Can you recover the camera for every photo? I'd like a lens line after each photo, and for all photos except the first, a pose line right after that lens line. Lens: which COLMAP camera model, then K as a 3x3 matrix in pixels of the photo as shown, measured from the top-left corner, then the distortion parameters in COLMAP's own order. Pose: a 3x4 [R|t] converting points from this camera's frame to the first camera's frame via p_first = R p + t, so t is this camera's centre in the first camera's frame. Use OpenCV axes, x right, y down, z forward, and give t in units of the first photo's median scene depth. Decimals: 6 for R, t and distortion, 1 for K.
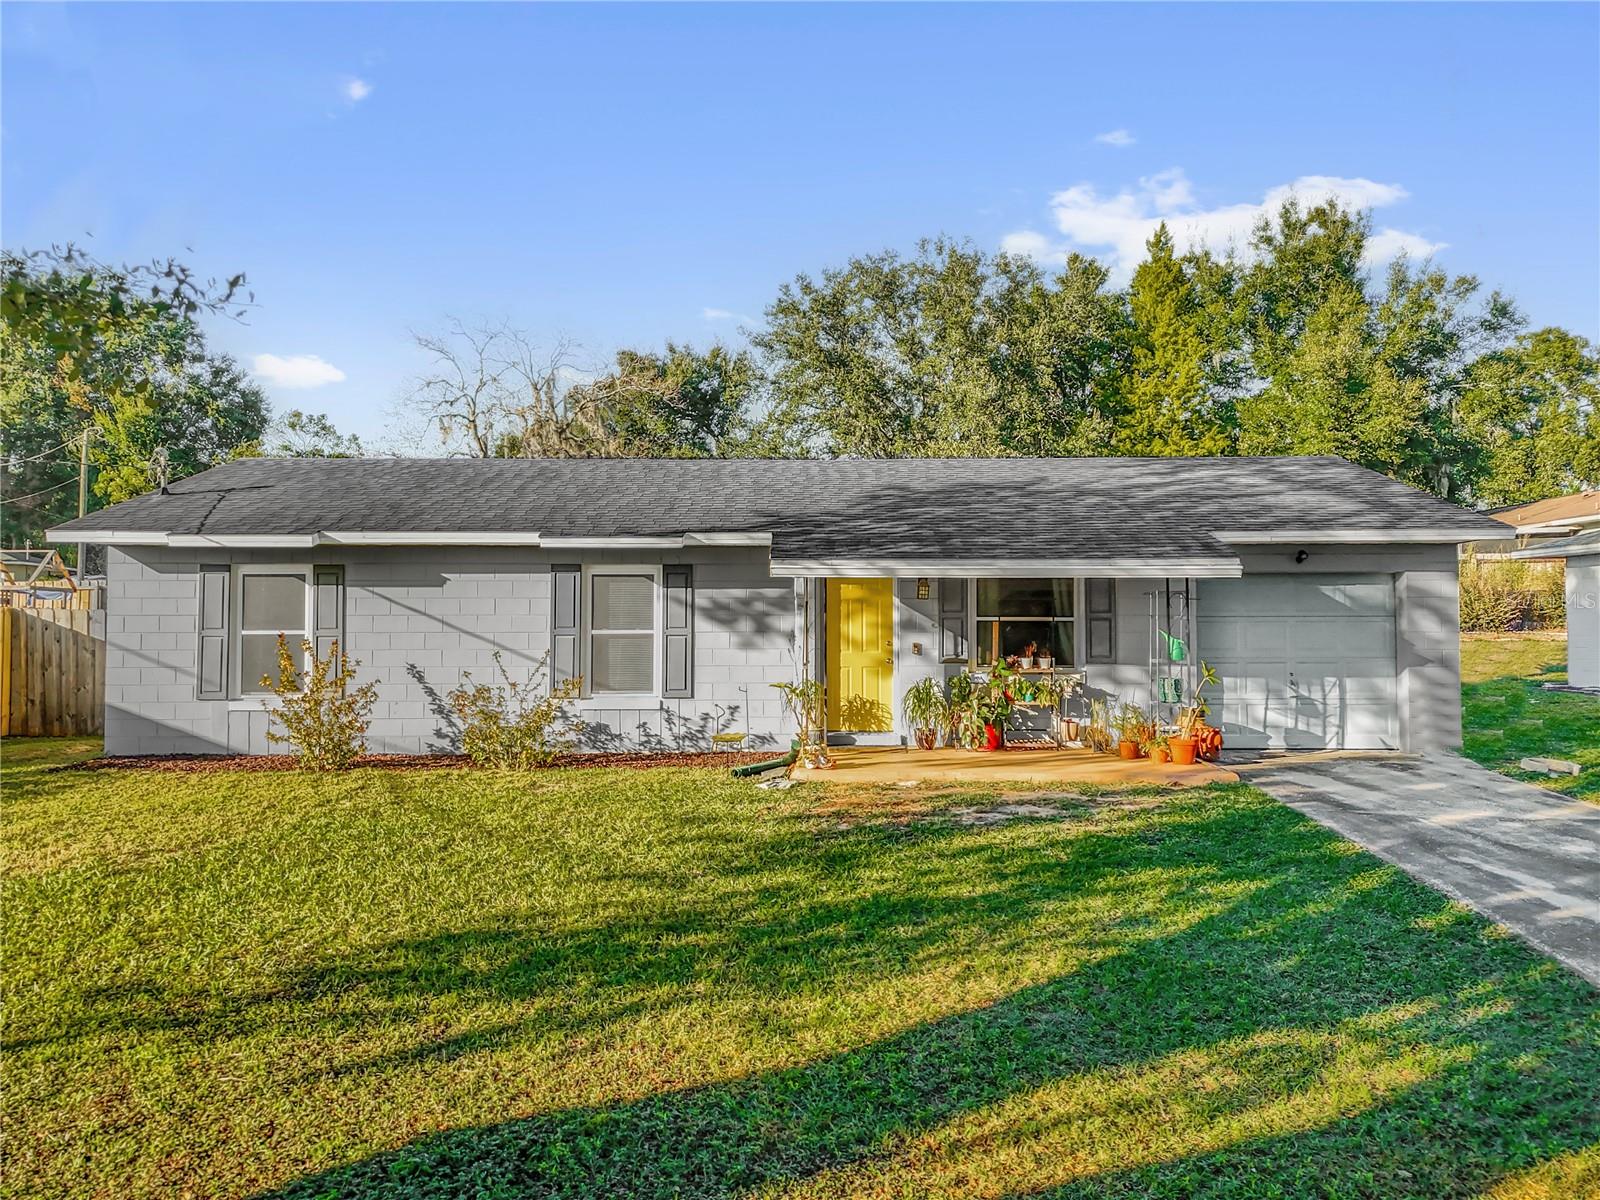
lens RADIAL K [[1128.1, 0, 796.5], [0, 1128.1, 620.0], [0, 0, 1]] dist [0.072926, -0.063570]
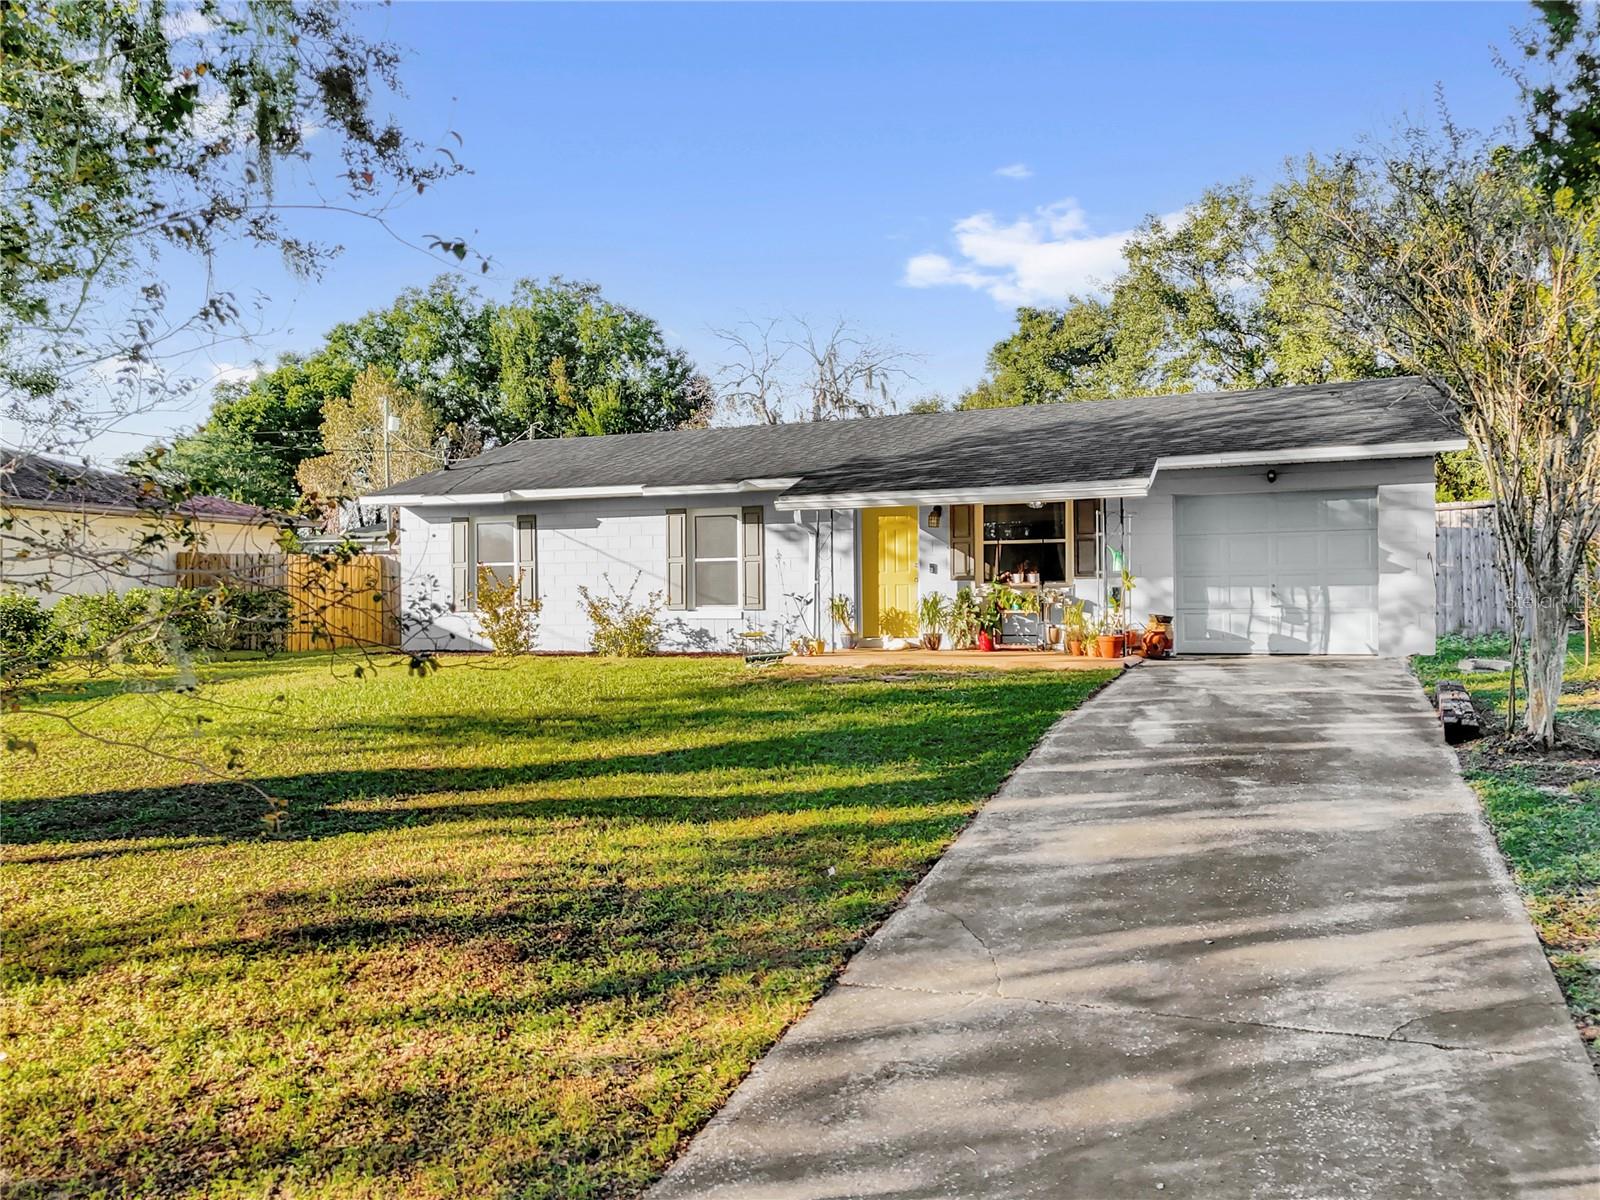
lens RADIAL K [[1128.1, 0, 796.5], [0, 1128.1, 620.0], [0, 0, 1]] dist [0.072926, -0.063570]
pose [[0.935893, -0.000587, -0.352285, 0.389365], [0.012405, 0.999433, 0.031292, 0.041147], [0.352067, -0.033656, 0.935370, -0.179629]]
